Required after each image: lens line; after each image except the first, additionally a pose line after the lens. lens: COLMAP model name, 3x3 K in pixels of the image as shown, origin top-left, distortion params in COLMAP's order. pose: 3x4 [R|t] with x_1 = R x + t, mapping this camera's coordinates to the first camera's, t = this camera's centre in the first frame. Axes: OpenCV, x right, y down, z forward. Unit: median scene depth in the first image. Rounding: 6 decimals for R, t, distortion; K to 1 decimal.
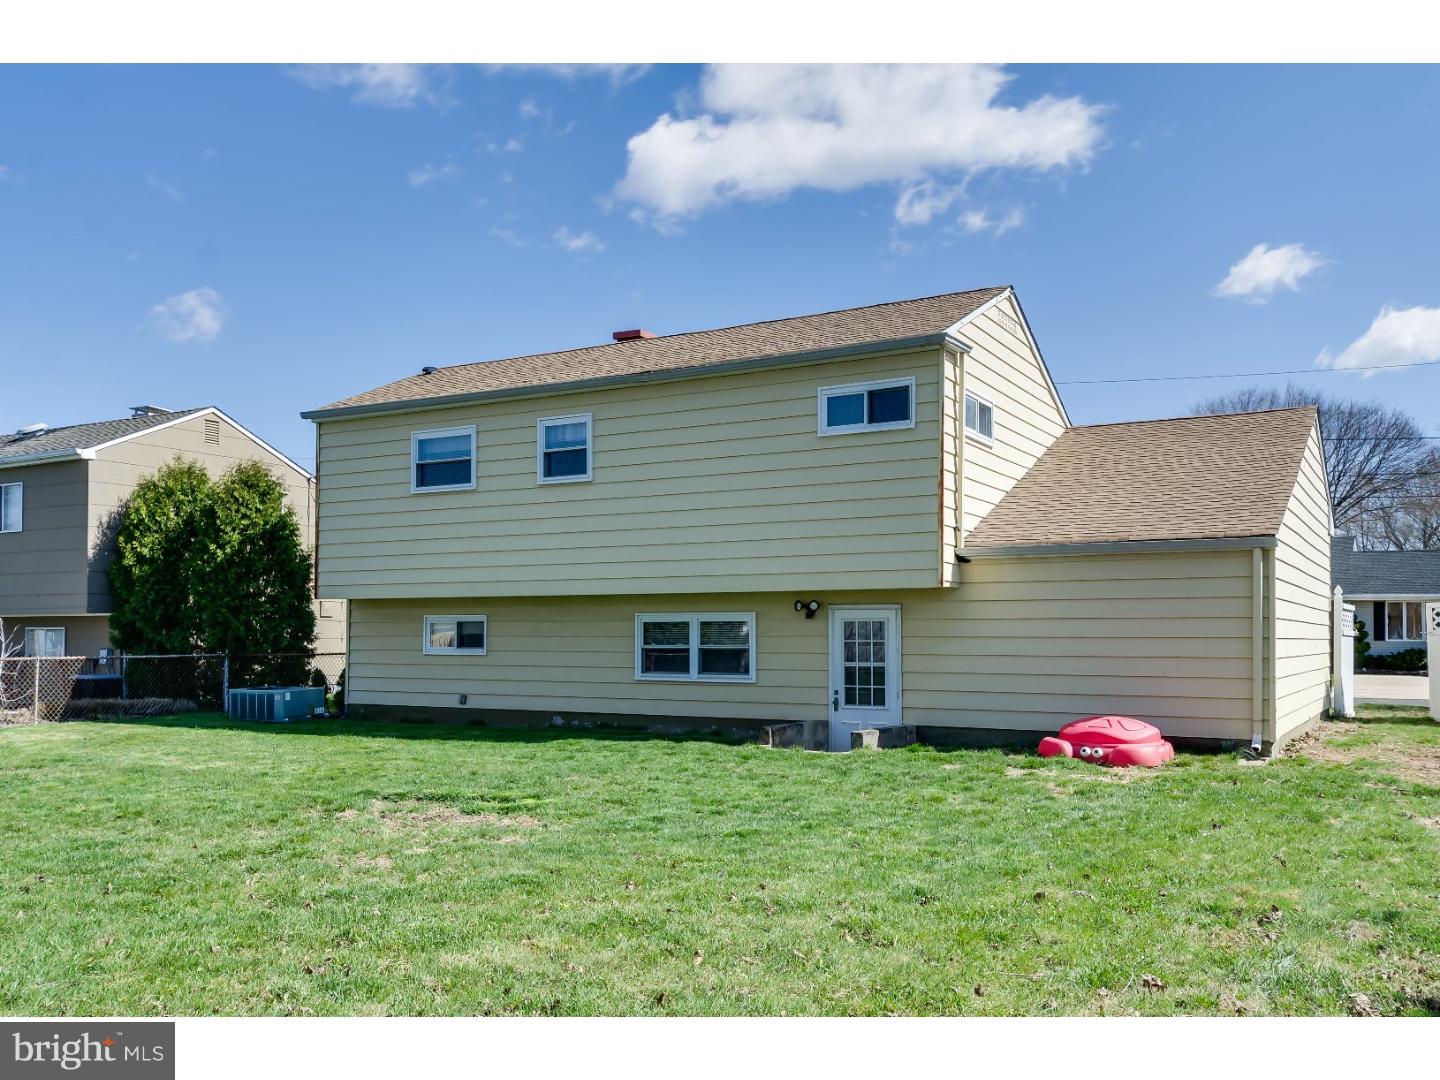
lens RADIAL K [[1250.1, 0, 721.5], [0, 1250.1, 541.6], [0, 0, 1]] dist [-0.002412, -0.001656]
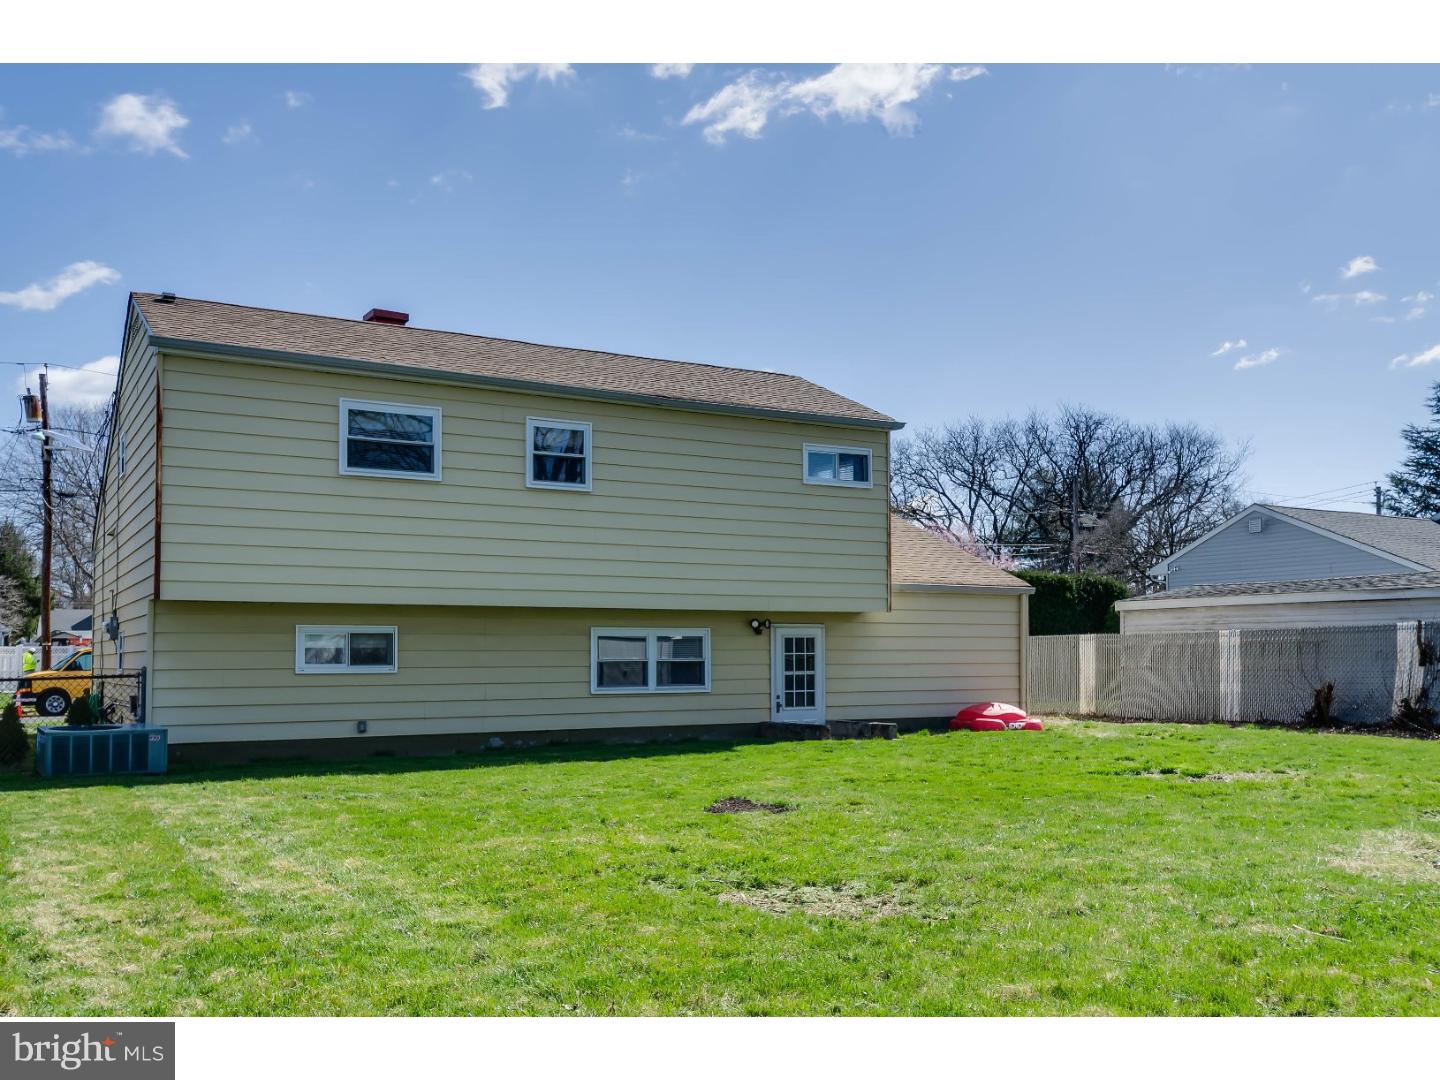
lens RADIAL K [[1250.1, 0, 721.9], [0, 1250.1, 538.5], [0, 0, 1]] dist [-0.002412, -0.001656]
pose [[0.494264, 0.080208, 0.865604, -0.930925], [-0.059355, 0.996524, -0.058447, 0.040762], [-0.867283, -0.022490, 0.497307, 0.434769]]
